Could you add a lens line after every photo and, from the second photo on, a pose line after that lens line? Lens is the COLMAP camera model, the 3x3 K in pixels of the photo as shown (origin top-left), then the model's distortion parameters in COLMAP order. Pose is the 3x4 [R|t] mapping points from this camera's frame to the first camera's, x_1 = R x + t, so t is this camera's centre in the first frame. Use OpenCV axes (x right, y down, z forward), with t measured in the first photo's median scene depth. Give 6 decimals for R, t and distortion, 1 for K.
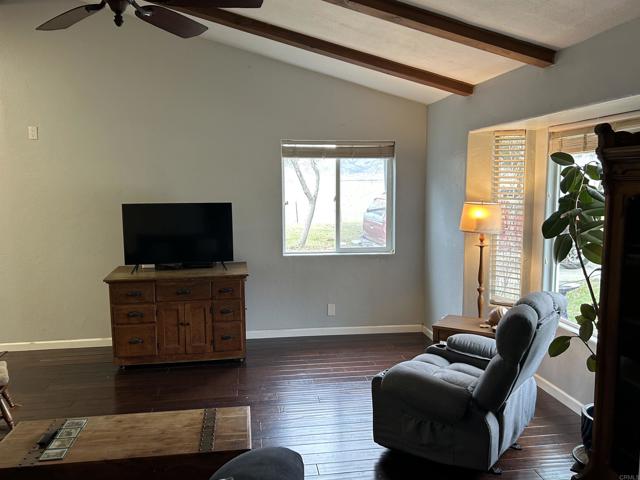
lens RADIAL K [[526.2, 0, 320.7], [0, 526.2, 236.1], [0, 0, 1]] dist [0.039866, -0.025242]
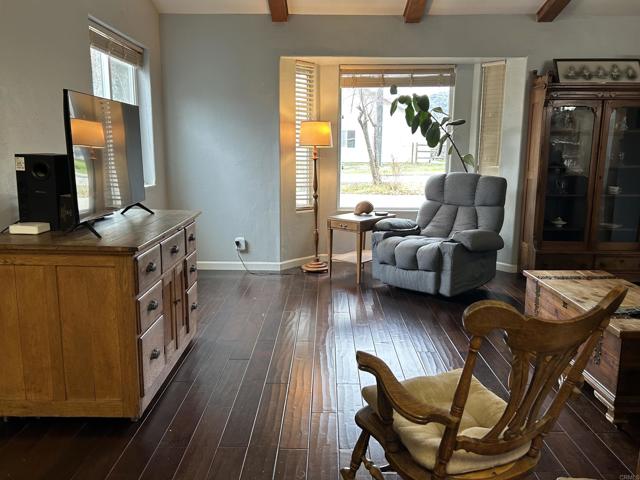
lens RADIAL K [[526.2, 0, 327.3], [0, 526.2, 250.2], [0, 0, 1]] dist [0.039866, -0.025242]
pose [[0.146006, -0.183963, 0.972029, -0.885742], [0.097420, 0.980456, 0.170925, 0.019774], [-0.984475, 0.069739, 0.161074, 0.789453]]
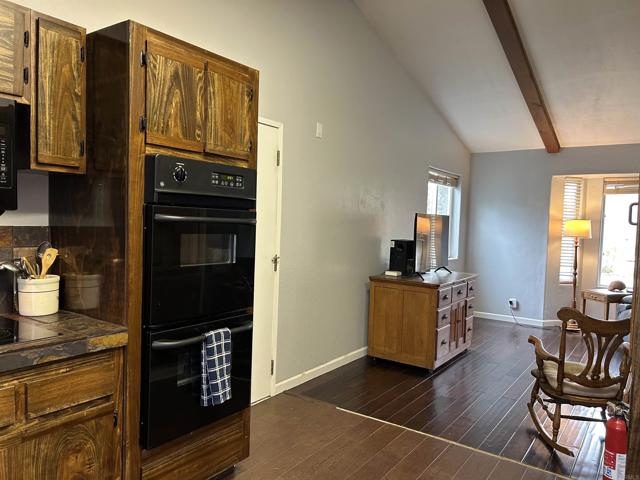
lens RADIAL K [[482.9, 0, 316.0], [0, 482.9, 242.1], [0, 0, 1]] dist [0.066633, -0.069032]
pose [[0.692289, -0.005529, 0.721599, -1.329217], [0.044631, 0.998384, -0.035169, 0.022006], [-0.720239, 0.056552, 0.691417, 0.530249]]
